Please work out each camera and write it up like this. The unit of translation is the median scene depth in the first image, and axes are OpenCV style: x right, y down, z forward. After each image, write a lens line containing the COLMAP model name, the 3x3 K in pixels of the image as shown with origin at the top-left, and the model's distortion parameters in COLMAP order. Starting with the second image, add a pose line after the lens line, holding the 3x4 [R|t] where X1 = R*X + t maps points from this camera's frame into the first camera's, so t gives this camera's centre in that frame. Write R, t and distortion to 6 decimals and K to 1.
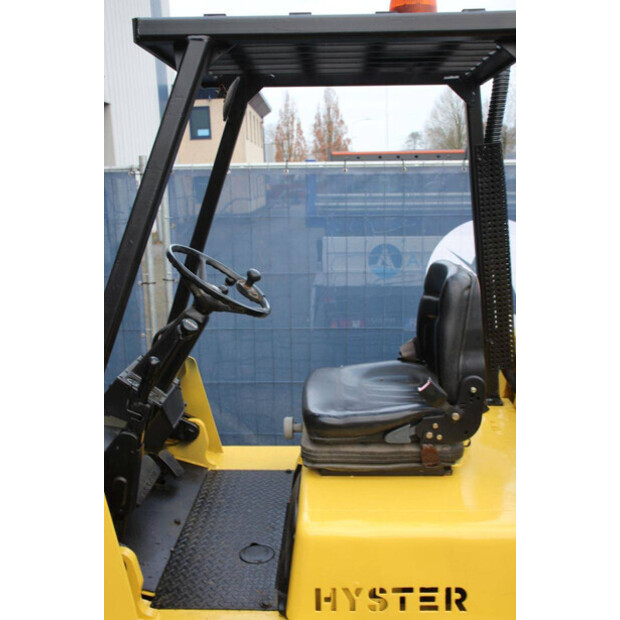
lens RADIAL K [[660.6, 0, 298.5], [0, 660.6, 301.2], [0, 0, 1]] dist [-0.073369, 0.000000]
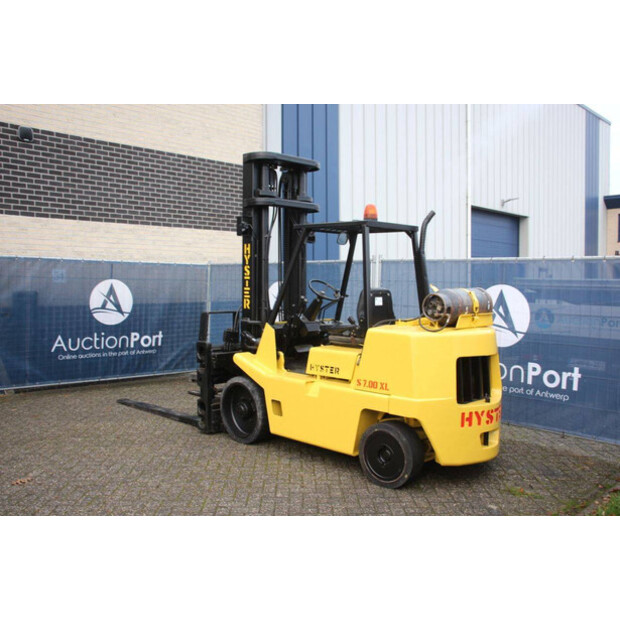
lens RADIAL K [[598.7, 0, 315.9], [0, 598.7, 310.5], [0, 0, 1]] dist [-0.062788, 0.000000]
pose [[0.749664, 0.060661, -0.659033, 2.160793], [-0.142296, 0.987275, -0.070991, 0.337534], [0.646341, 0.146997, 0.748756, -1.546467]]
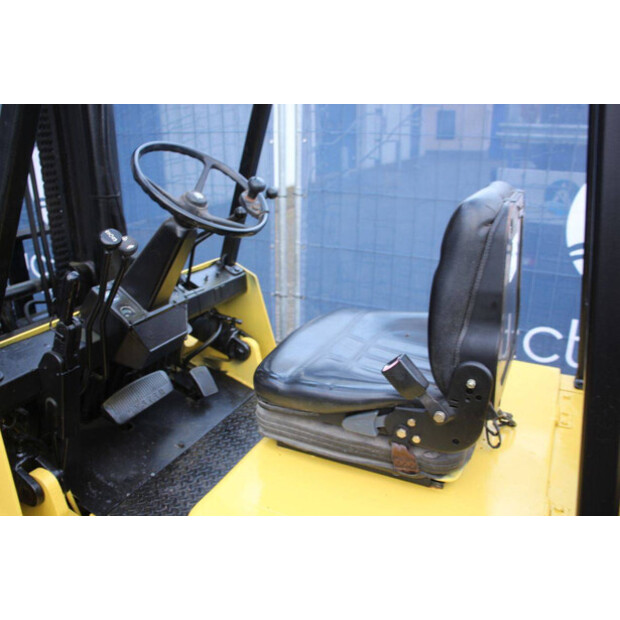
lens RADIAL K [[541.5, 0, 311.8], [0, 541.5, 306.5], [0, 0, 1]] dist [-0.104573, 0.015876]
pose [[0.922665, 0.146165, -0.356826, 0.293384], [-0.089755, 0.981364, 0.169907, -0.013330], [0.375011, -0.124740, 0.918590, 0.465403]]
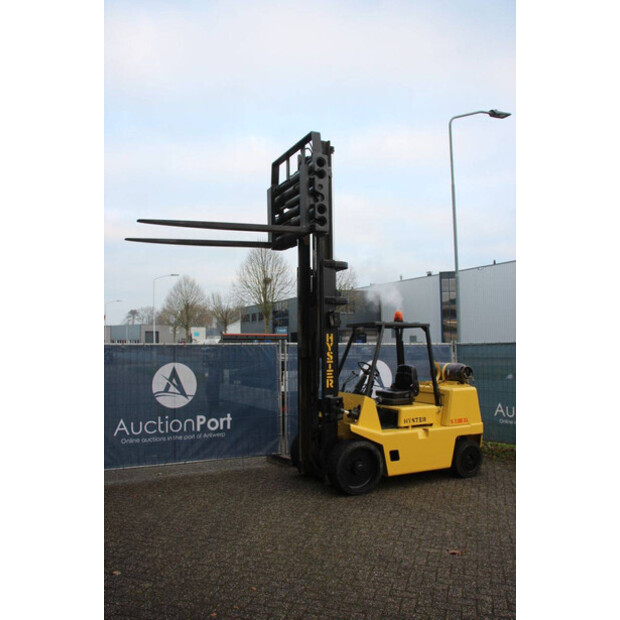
lens RADIAL K [[536.6, 0, 306.0], [0, 536.6, 315.5], [0, 0, 1]] dist [-0.134542, 0.099232]
pose [[0.879217, 0.043734, 0.474409, -2.667147], [0.072344, 0.971974, -0.223679, 0.482183], [-0.470896, 0.230983, 0.851413, -2.470263]]
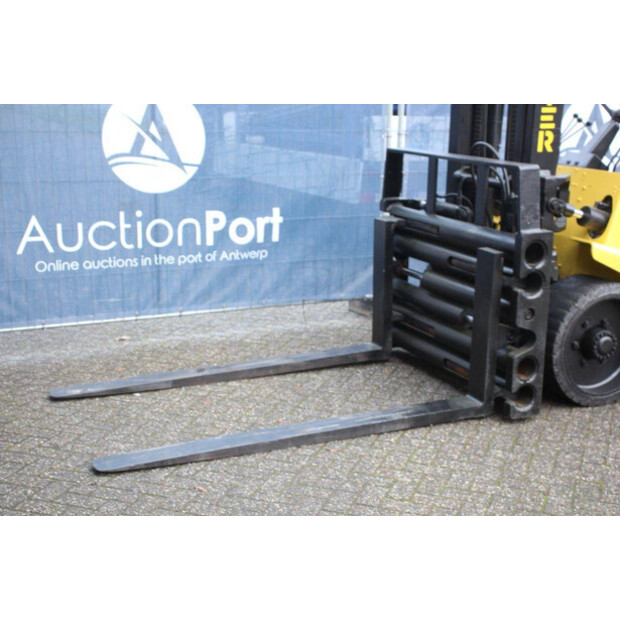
lens RADIAL K [[966.7, 0, 313.5], [0, 966.7, 316.4], [0, 0, 1]] dist [0.165606, 0.000000]
pose [[0.892860, -0.073847, 0.444238, -2.591838], [0.044978, 0.996154, 0.075192, 0.368197], [-0.448082, -0.047155, 0.892748, -1.420656]]
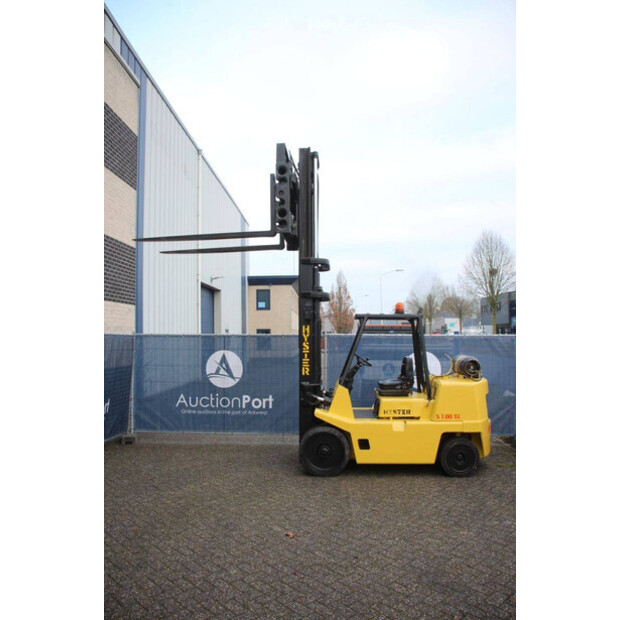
lens RADIAL K [[507.7, 0, 310.2], [0, 507.7, 312.9], [0, 0, 1]] dist [-0.152092, 0.119730]
pose [[0.999740, 0.022445, -0.004084, -0.561369], [-0.022787, 0.973981, -0.225481, 0.559208], [-0.001083, 0.225515, 0.974239, -3.150959]]
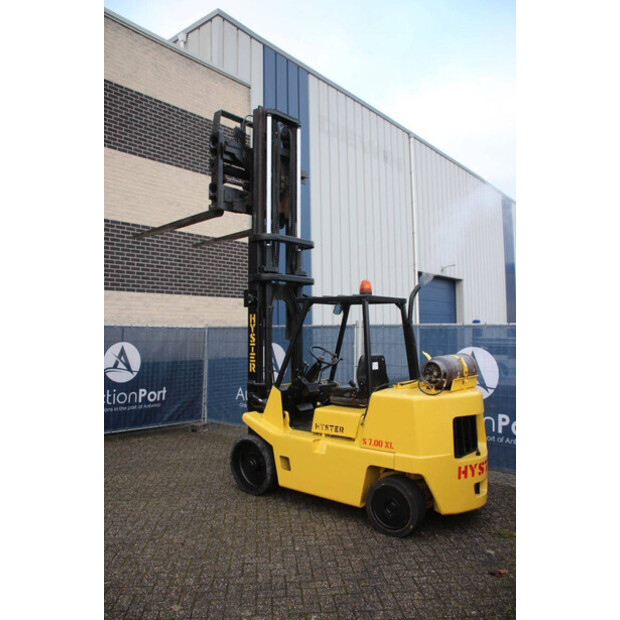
lens RADIAL K [[507.7, 0, 309.8], [0, 507.7, 310.8], [0, 0, 1]] dist [-0.152092, 0.119730]
pose [[0.790759, -0.004347, -0.612112, 1.850961], [-0.125347, 0.977635, -0.168873, 0.252514], [0.599156, 0.210264, 0.772529, -1.600162]]
